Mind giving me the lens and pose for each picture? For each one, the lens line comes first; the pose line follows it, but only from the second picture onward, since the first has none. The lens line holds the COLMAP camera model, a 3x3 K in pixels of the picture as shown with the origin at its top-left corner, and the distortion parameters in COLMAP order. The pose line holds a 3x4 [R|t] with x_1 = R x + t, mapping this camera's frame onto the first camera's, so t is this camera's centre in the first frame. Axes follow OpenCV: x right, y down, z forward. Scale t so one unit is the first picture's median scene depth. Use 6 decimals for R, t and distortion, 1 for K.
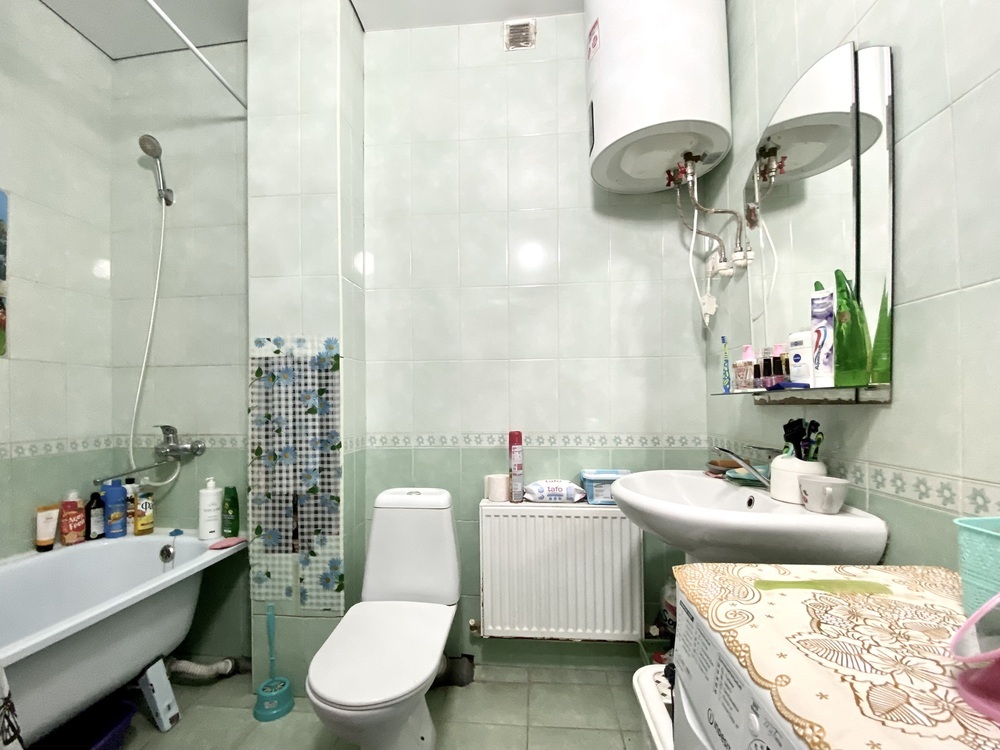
lens RADIAL K [[434.8, 0, 493.8], [0, 434.8, 403.8], [0, 0, 1]] dist [0.002452, -0.011825]
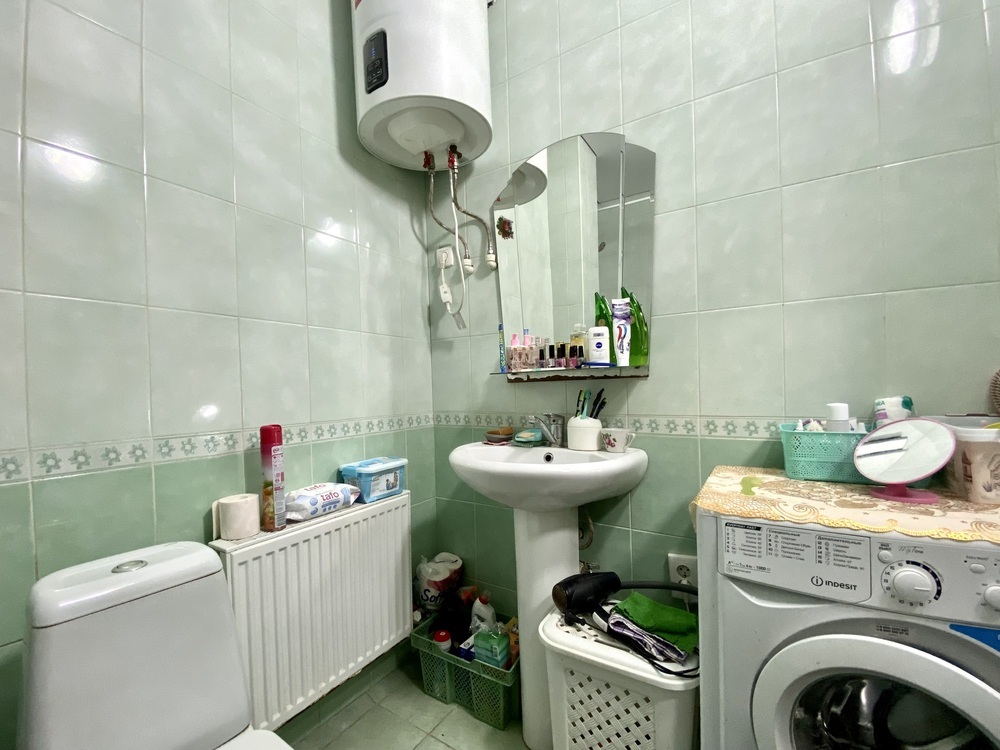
lens RADIAL K [[422.5, 0, 492.0], [0, 422.5, 390.9], [0, 0, 1]] dist [0.022058, -0.023962]
pose [[0.476485, -0.016801, 0.879022, -0.378332], [0.024411, 0.999685, 0.005875, 0.014024], [-0.878844, 0.018658, 0.476745, 0.381996]]
